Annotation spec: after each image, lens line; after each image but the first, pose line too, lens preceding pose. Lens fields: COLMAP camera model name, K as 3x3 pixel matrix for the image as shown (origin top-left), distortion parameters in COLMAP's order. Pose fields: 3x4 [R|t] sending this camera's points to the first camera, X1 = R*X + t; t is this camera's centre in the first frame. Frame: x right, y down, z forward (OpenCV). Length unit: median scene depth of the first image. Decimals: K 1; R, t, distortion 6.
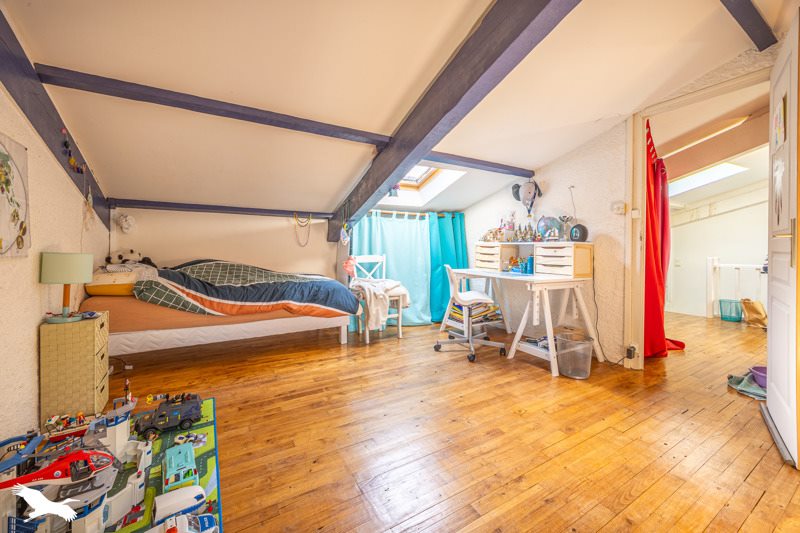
lens RADIAL K [[315.4, 0, 398.2], [0, 315.4, 248.3], [0, 0, 1]] dist [-0.000068, -0.000076]
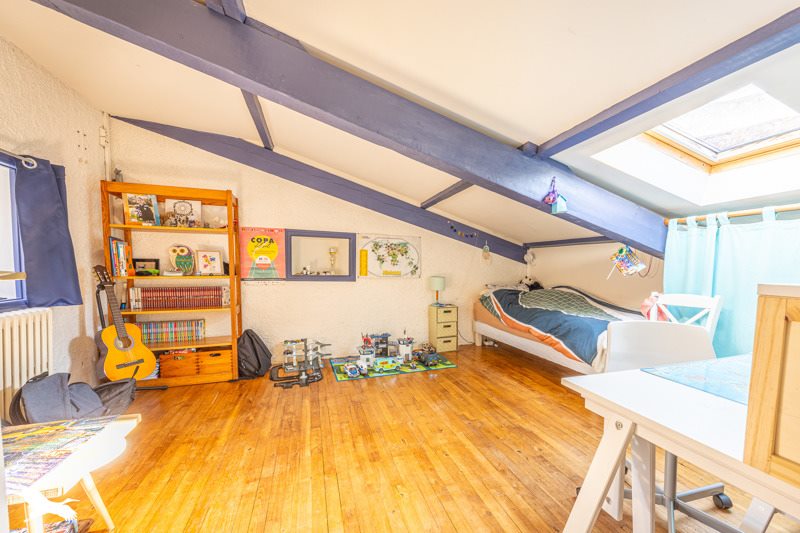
lens RADIAL K [[305.8, 0, 405.5], [0, 305.8, 261.2], [0, 0, 1]] dist [-0.009572, 0.000003]
pose [[-0.215918, -0.024407, -0.976106, 0.900185], [-0.007489, 0.999700, -0.023341, -0.033016], [0.976383, 0.002270, -0.216036, 0.916457]]
